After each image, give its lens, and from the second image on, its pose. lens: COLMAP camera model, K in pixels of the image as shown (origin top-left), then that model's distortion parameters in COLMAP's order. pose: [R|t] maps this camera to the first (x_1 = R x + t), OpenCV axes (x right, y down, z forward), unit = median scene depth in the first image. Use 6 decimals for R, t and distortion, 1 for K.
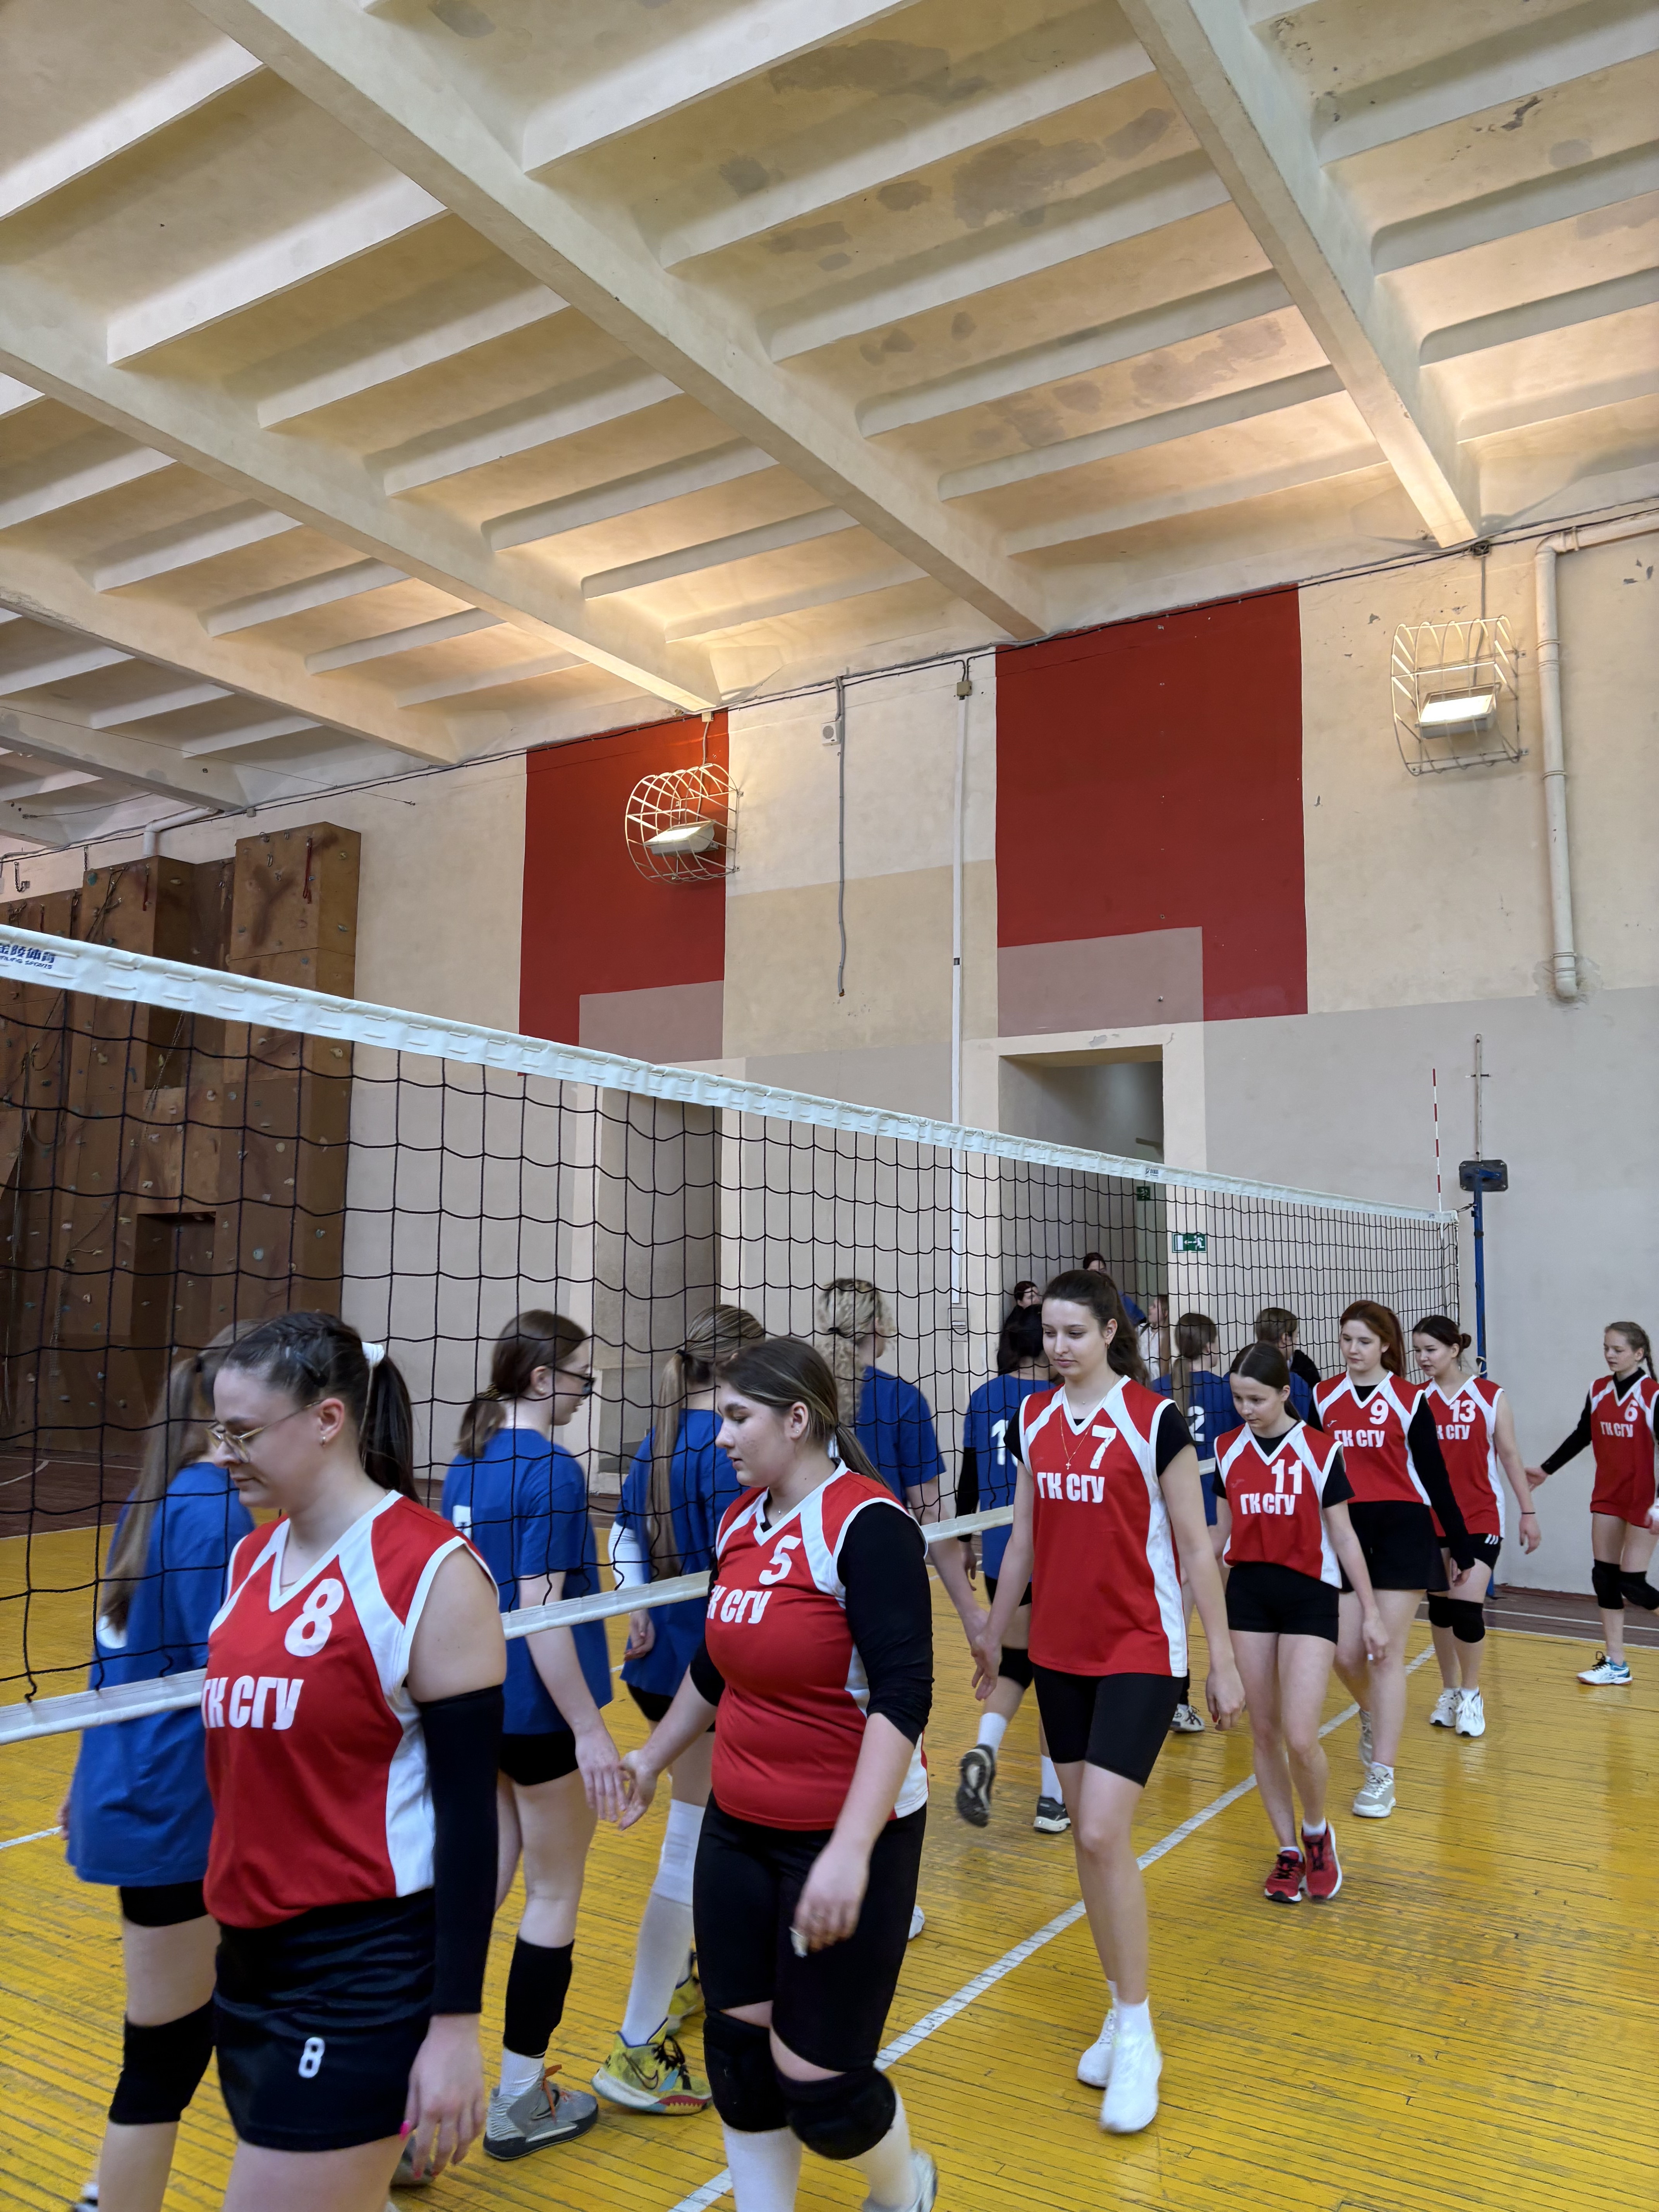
lens RADIAL K [[1675.0, 0, 799.7], [0, 1675.0, 1088.5], [0, 0, 1]] dist [0.063180, -0.051643]
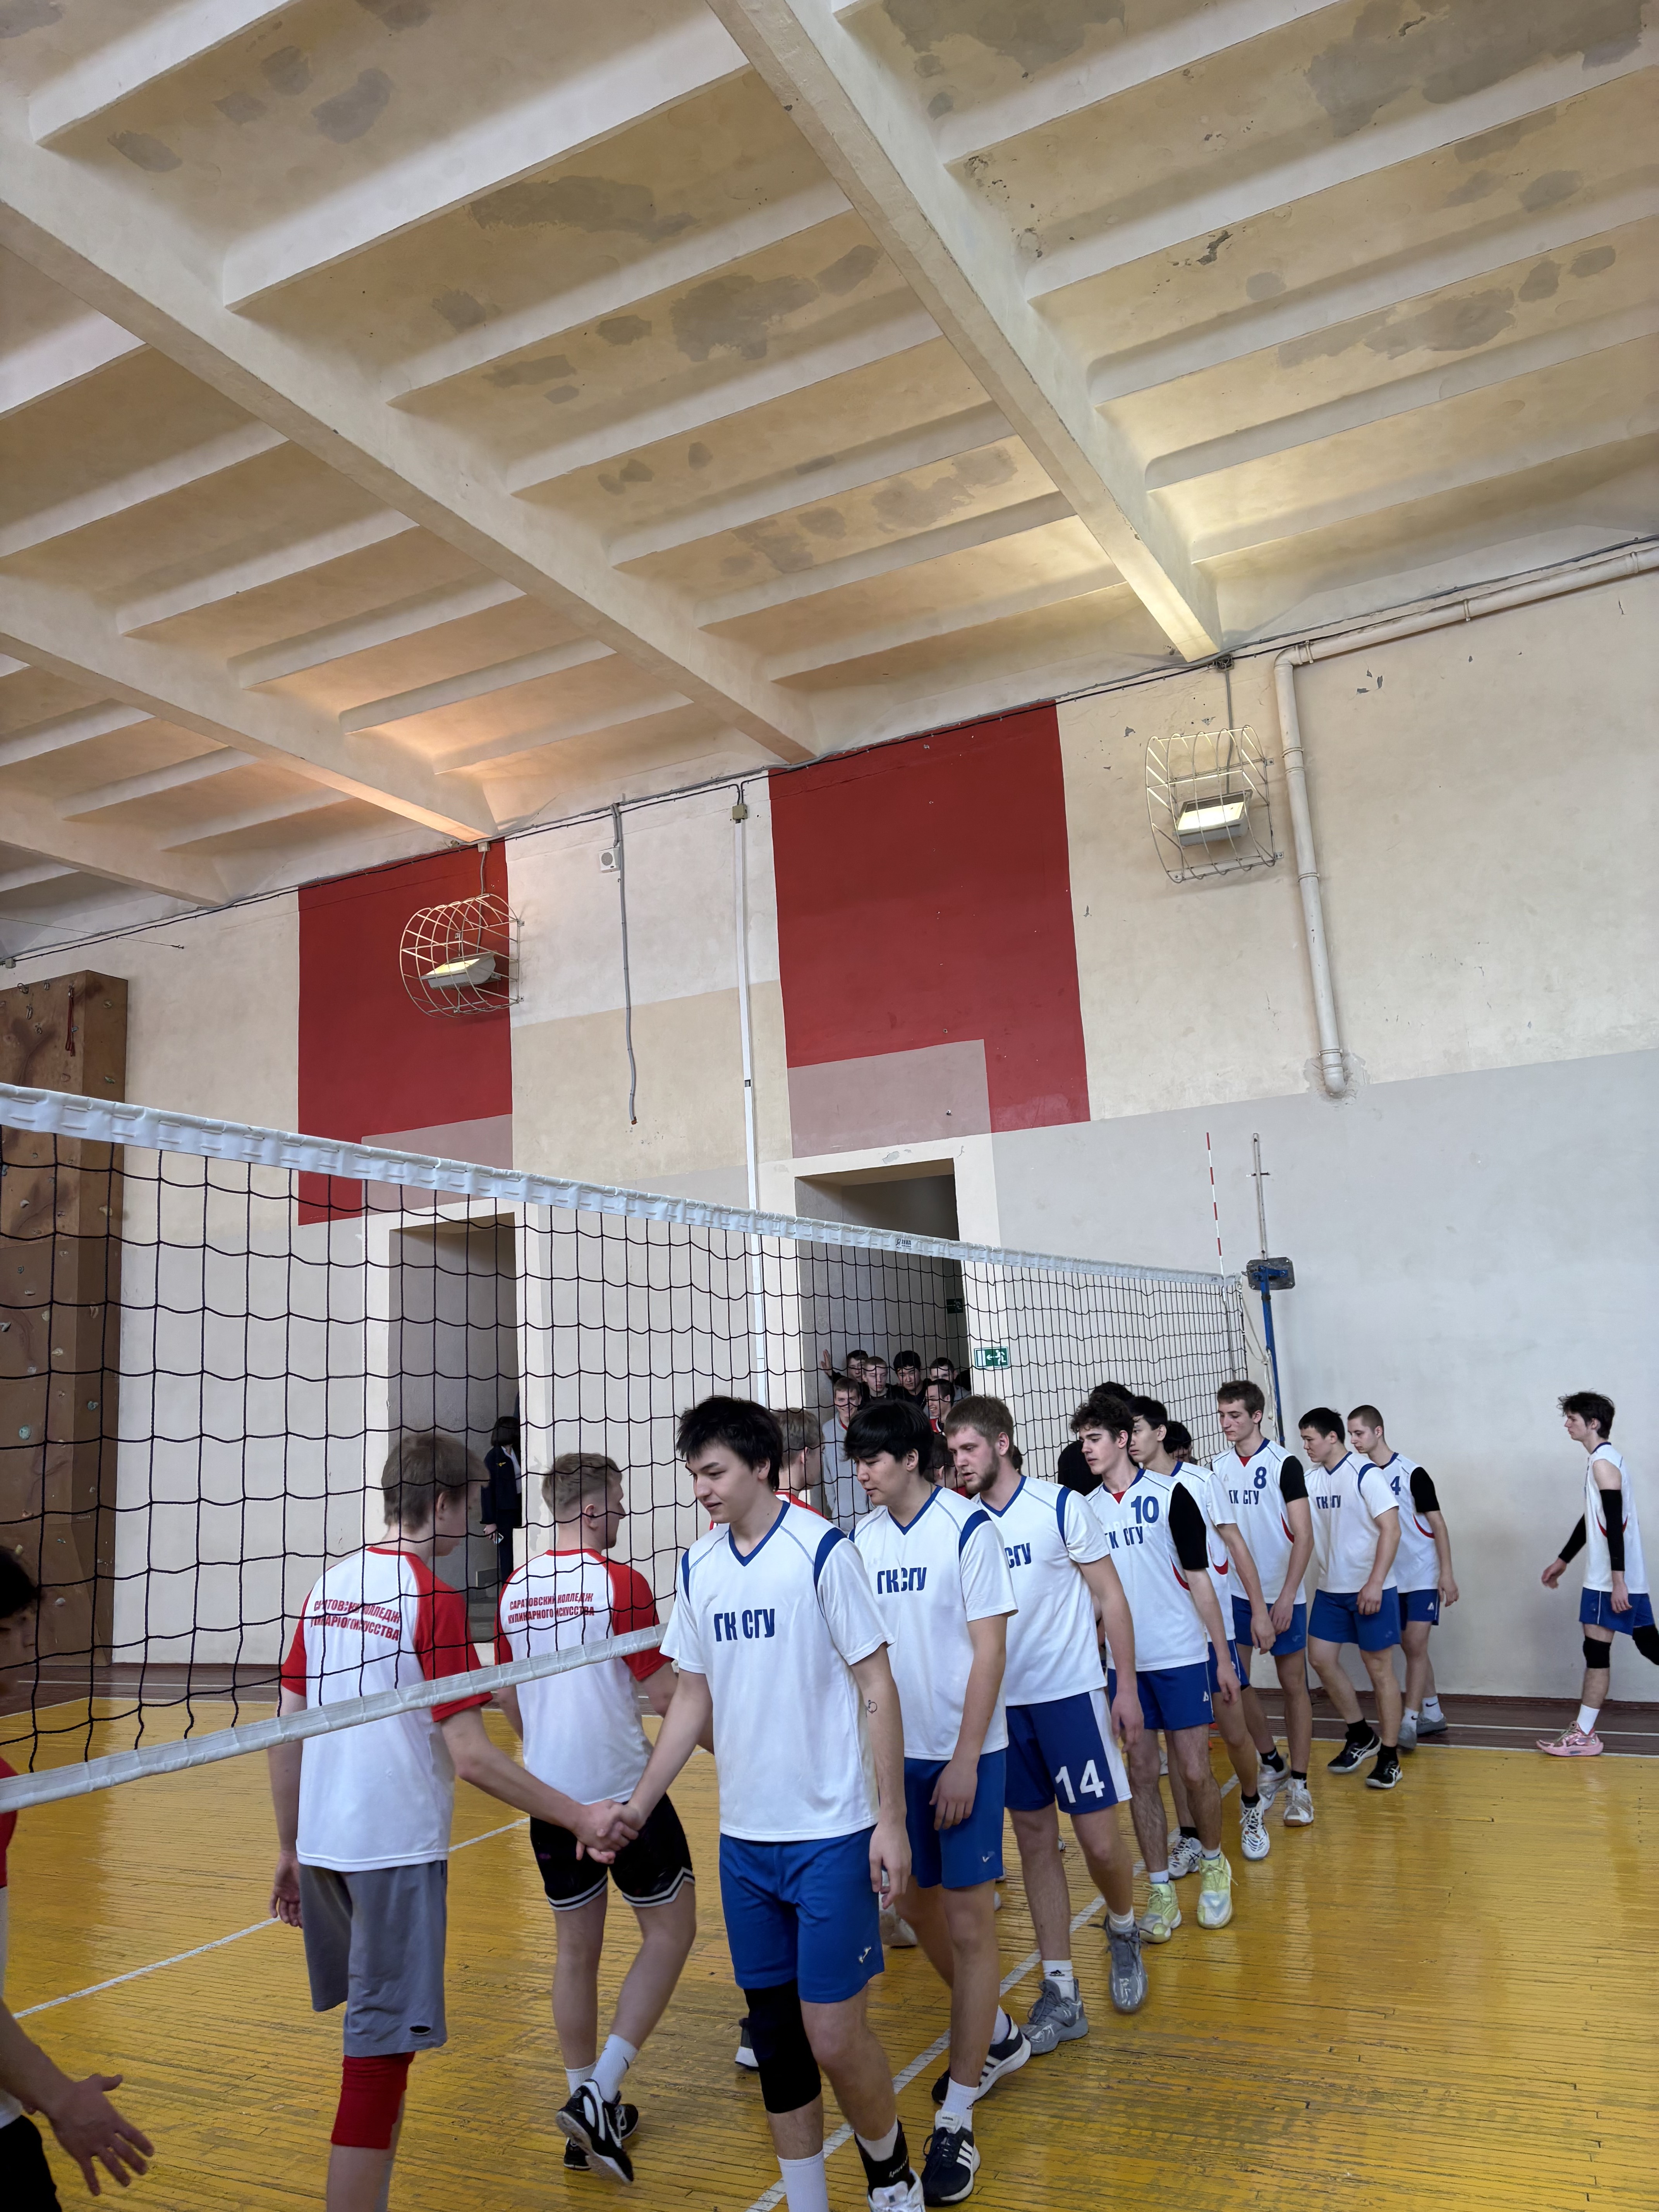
lens RADIAL K [[1675.0, 0, 796.2], [0, 1675.0, 1101.8], [0, 0, 1]] dist [0.063180, -0.051643]
pose [[0.994311, -0.050491, 0.093788, 0.033836], [0.056099, 0.996730, -0.058152, -0.007460], [-0.090545, 0.063082, 0.993892, 0.022751]]
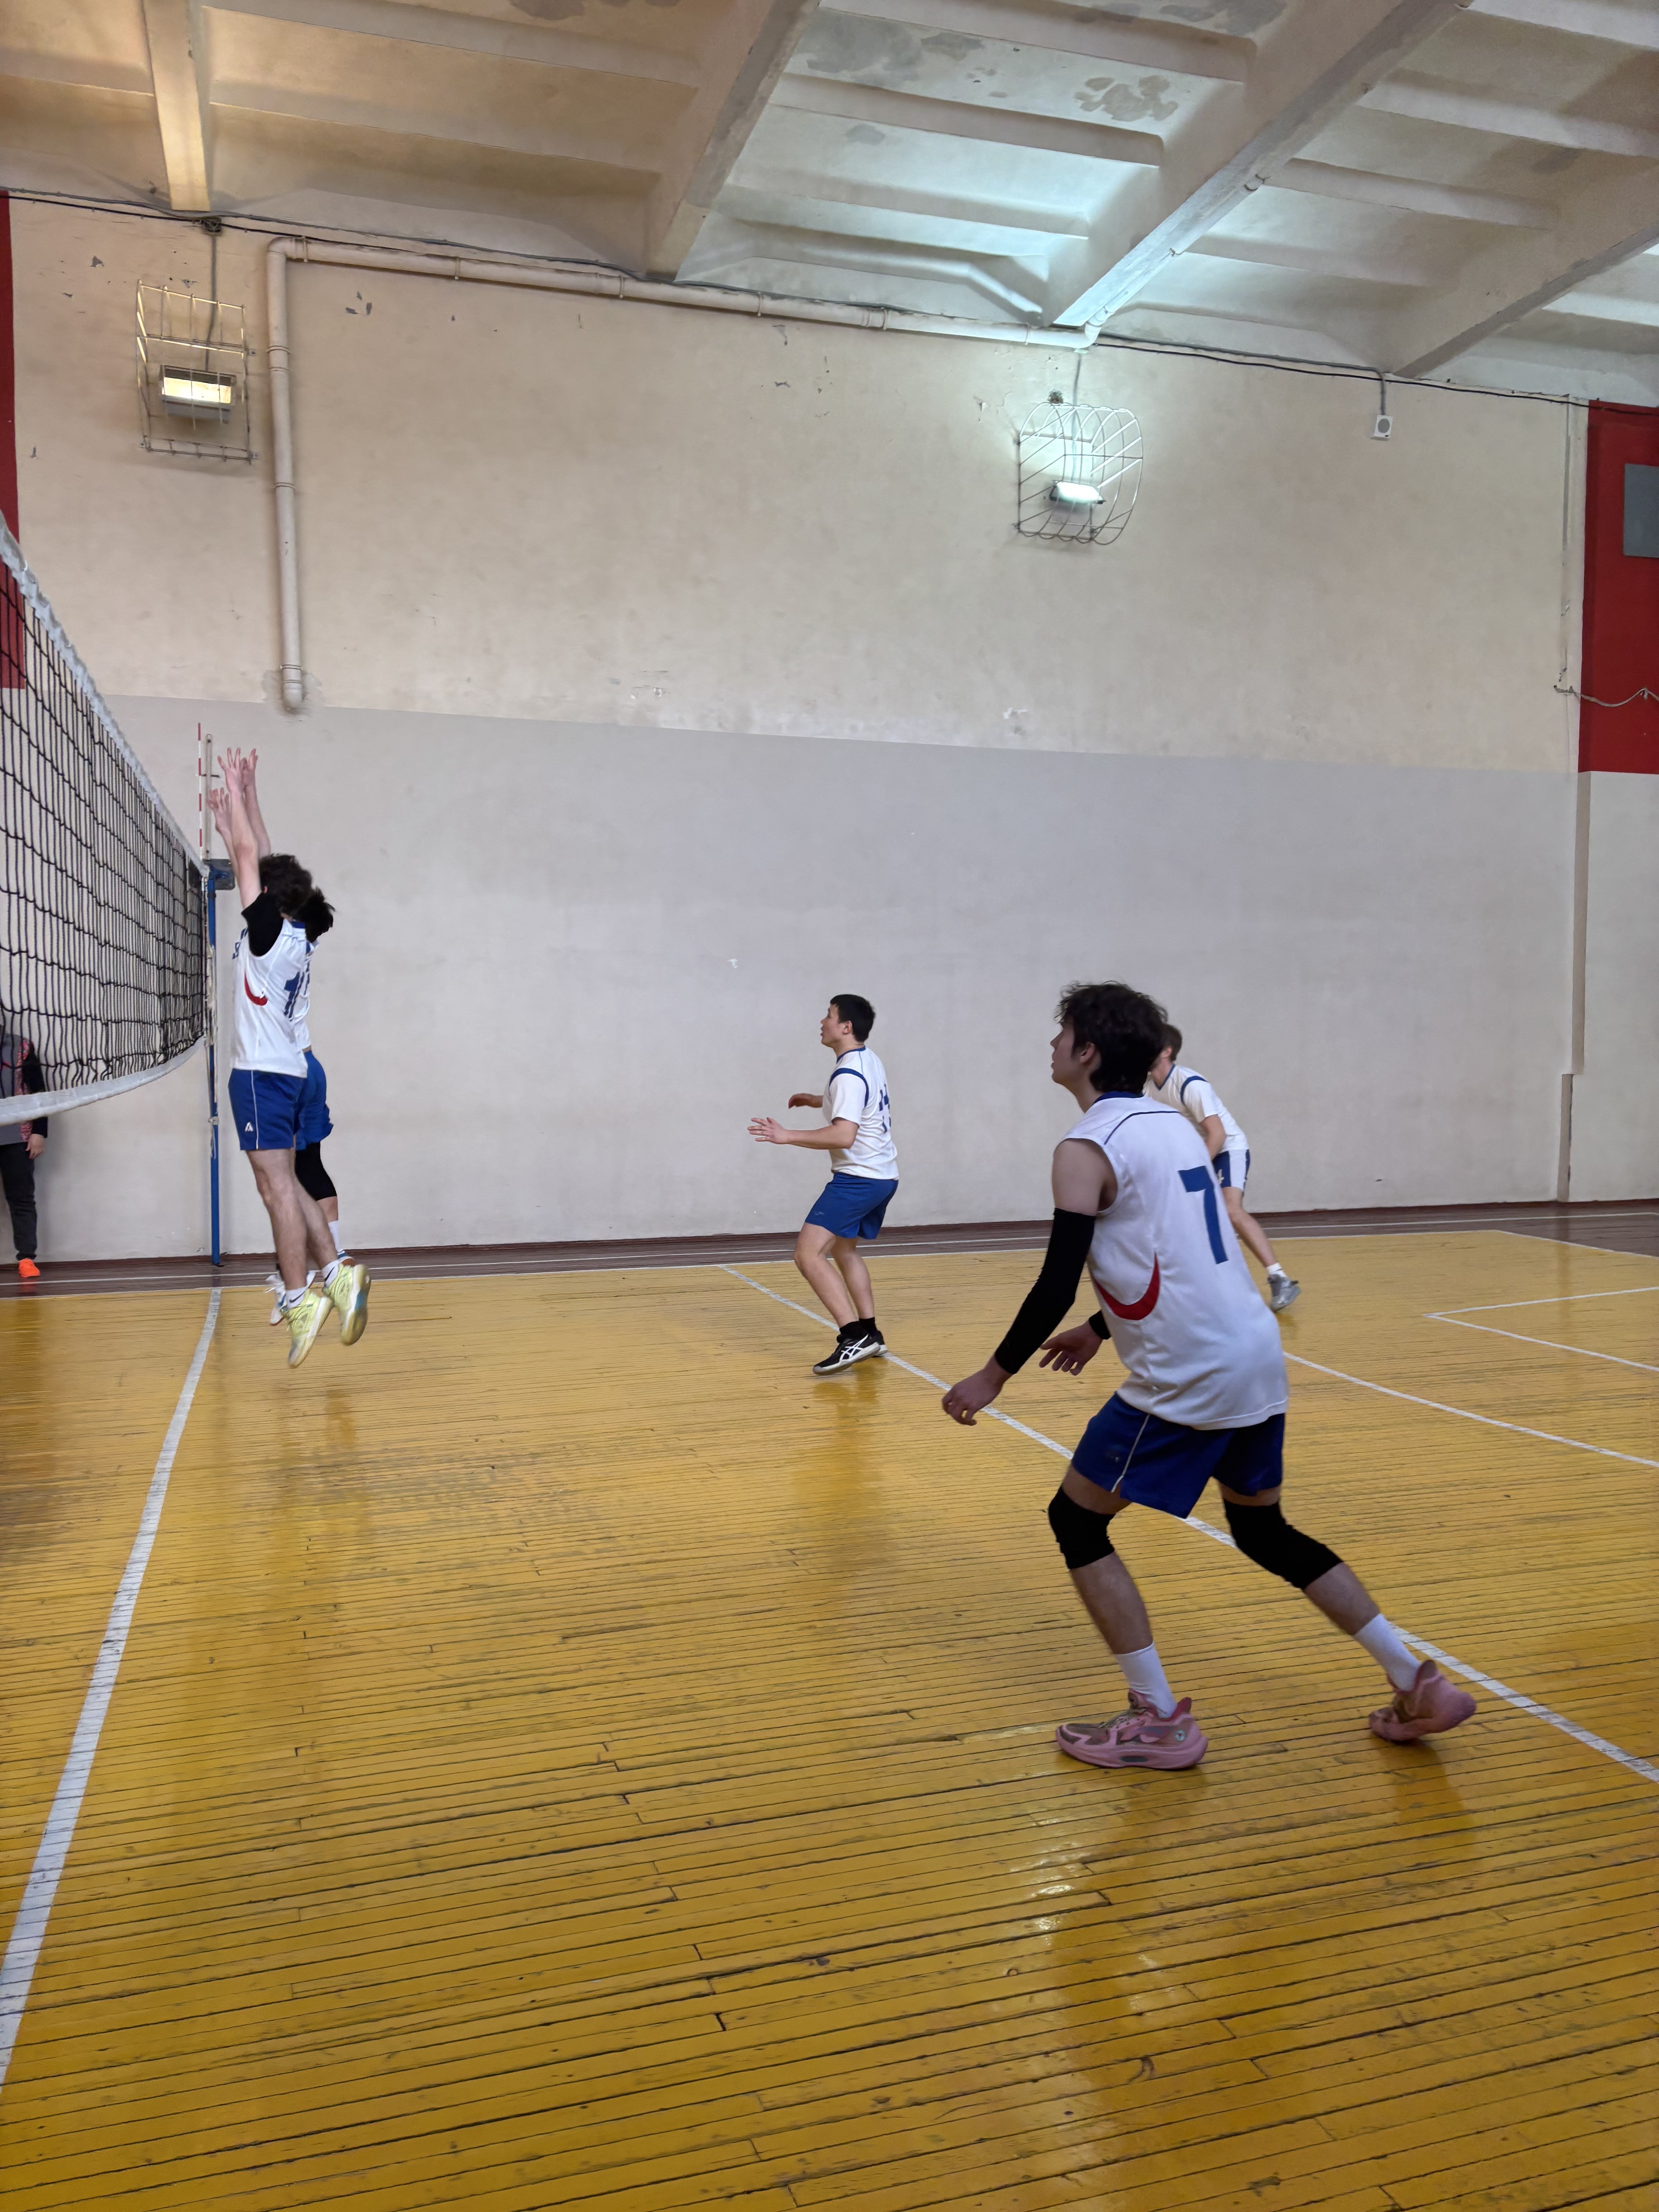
lens RADIAL K [[1675.0, 0, 824.3], [0, 1675.0, 1117.6], [0, 0, 1]] dist [0.063180, -0.051643]
pose [[0.643744, -0.052054, 0.763468, -0.145167], [-0.079329, 0.987769, 0.134236, 0.028839], [-0.761118, -0.146979, 0.631741, 0.039155]]
